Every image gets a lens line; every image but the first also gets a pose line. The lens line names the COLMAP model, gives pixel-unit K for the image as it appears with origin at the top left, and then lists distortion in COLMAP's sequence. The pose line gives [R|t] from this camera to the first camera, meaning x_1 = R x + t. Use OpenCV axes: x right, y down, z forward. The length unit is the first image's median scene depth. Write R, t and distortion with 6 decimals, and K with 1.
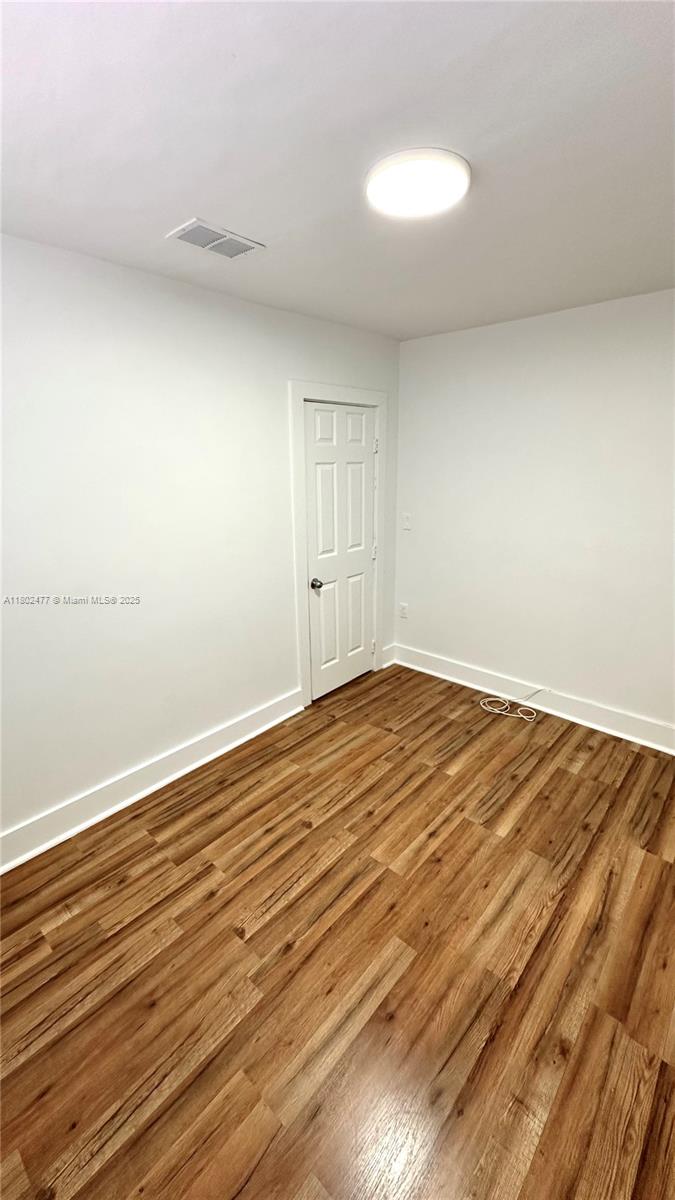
lens RADIAL K [[479.4, 0, 346.0], [0, 479.4, 596.9], [0, 0, 1]] dist [-0.006992, 0.001677]
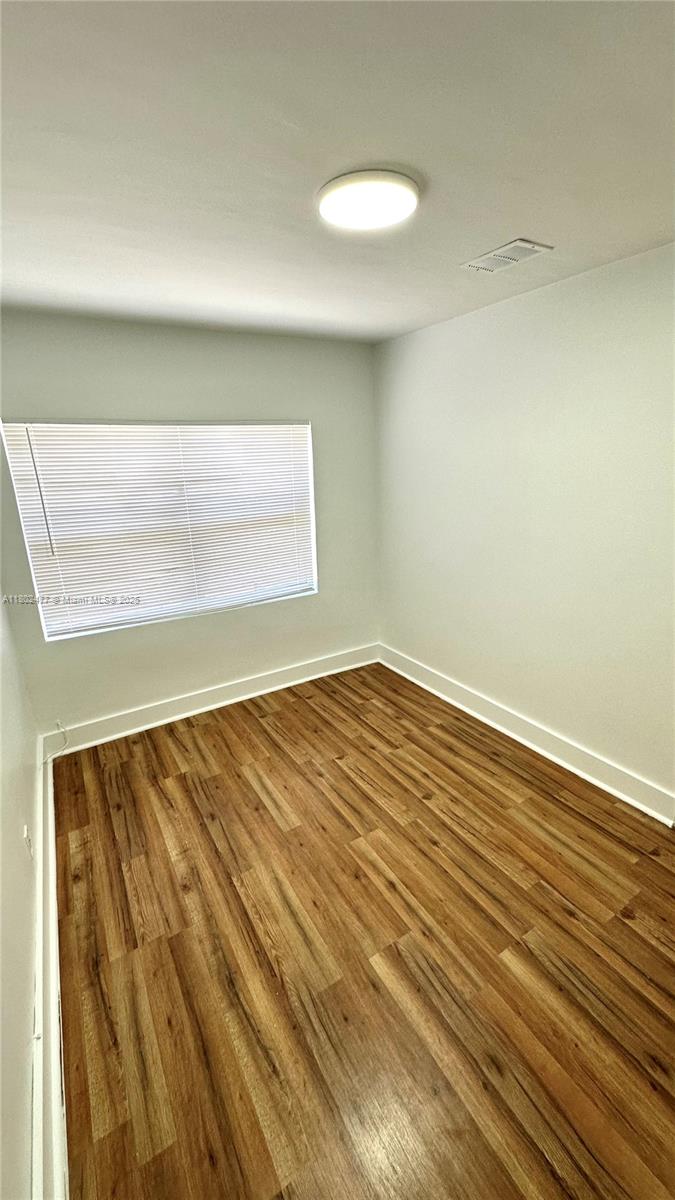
lens RADIAL K [[479.4, 0, 333.2], [0, 479.4, 607.9], [0, 0, 1]] dist [-0.006992, 0.001677]
pose [[-0.304809, 0.317808, -0.897825, 0.980956], [-0.226000, 0.891624, 0.392340, -0.343153], [0.925211, 0.322497, -0.199950, 1.037899]]
